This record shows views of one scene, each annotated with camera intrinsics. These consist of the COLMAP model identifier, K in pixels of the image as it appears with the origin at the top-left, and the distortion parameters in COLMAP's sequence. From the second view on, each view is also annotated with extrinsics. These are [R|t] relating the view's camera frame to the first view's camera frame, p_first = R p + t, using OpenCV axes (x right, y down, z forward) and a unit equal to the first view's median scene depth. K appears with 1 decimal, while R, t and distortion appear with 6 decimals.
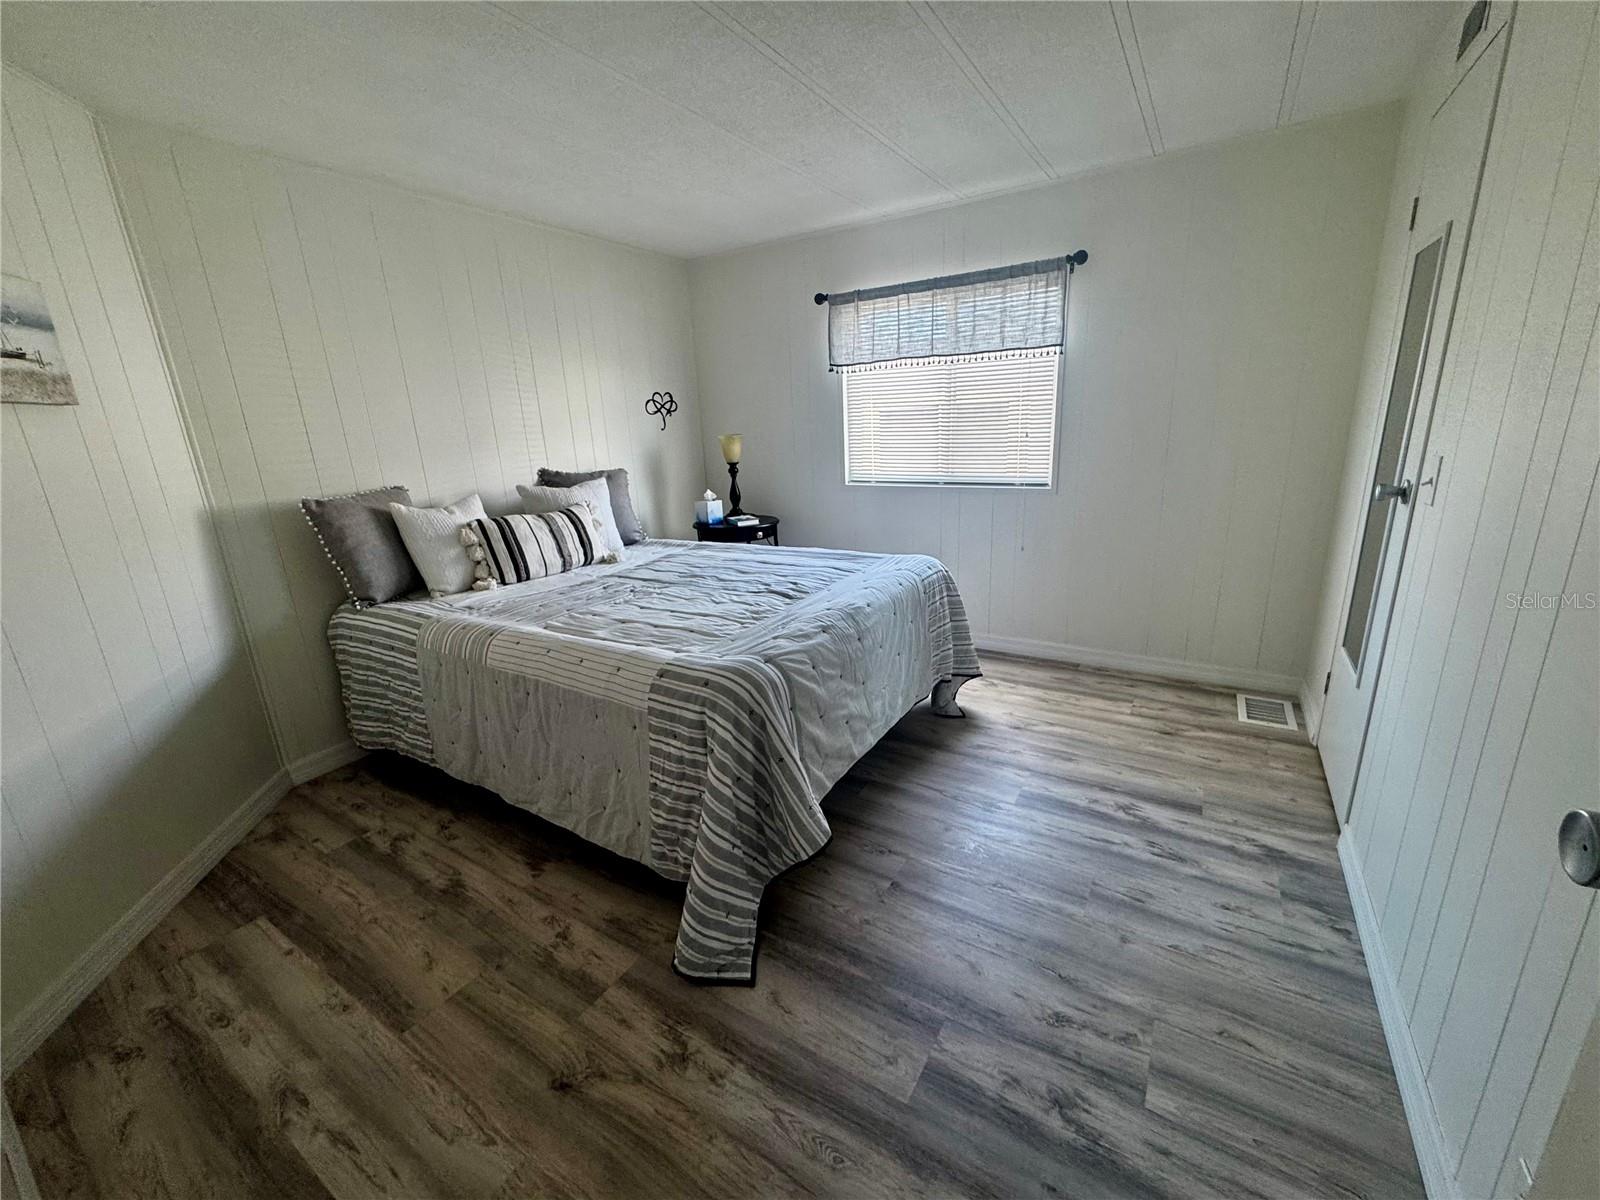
lens RADIAL K [[640.7, 0, 797.5], [0, 640.7, 602.7], [0, 0, 1]] dist [-0.004240, 0.000510]
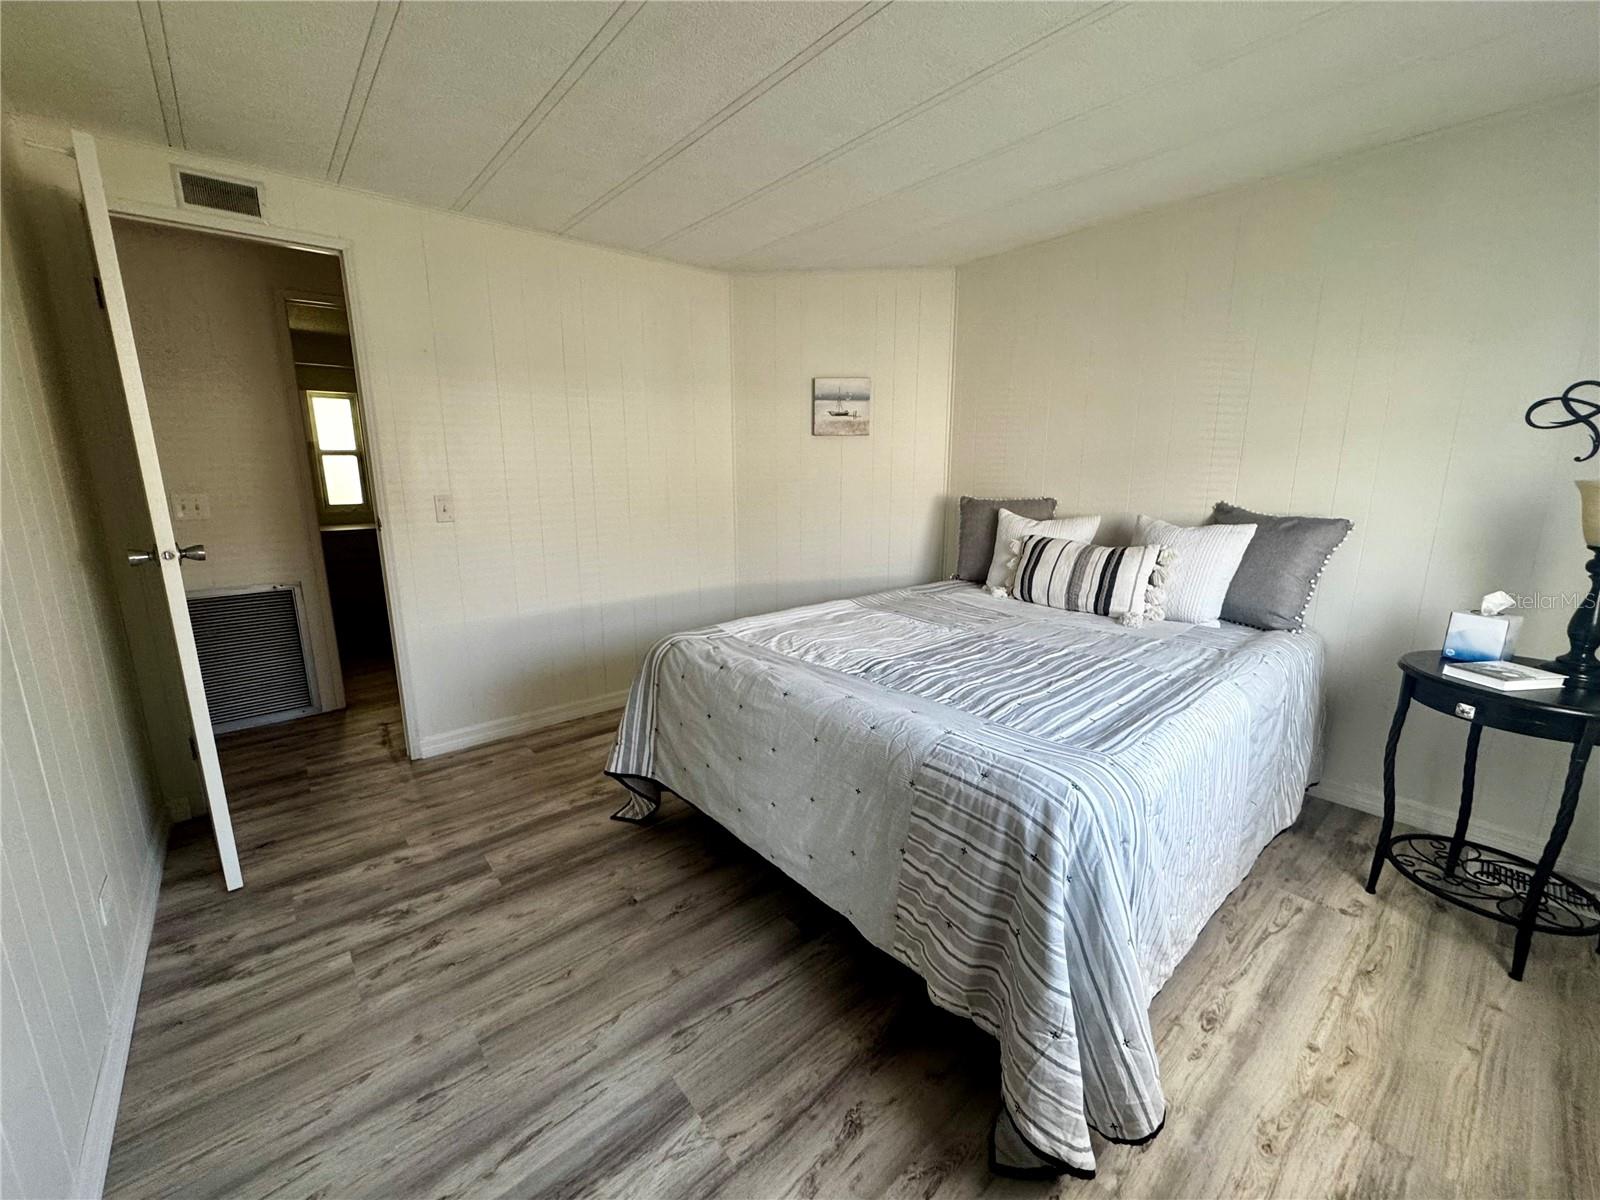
lens RADIAL K [[640.7, 0, 796.6], [0, 640.7, 601.2], [0, 0, 1]] dist [-0.004240, 0.000510]
pose [[-0.297568, 0.245369, -0.922631, 1.030768], [-0.245946, 0.914088, 0.322420, -0.456351], [0.922477, 0.322859, -0.211655, 1.482770]]
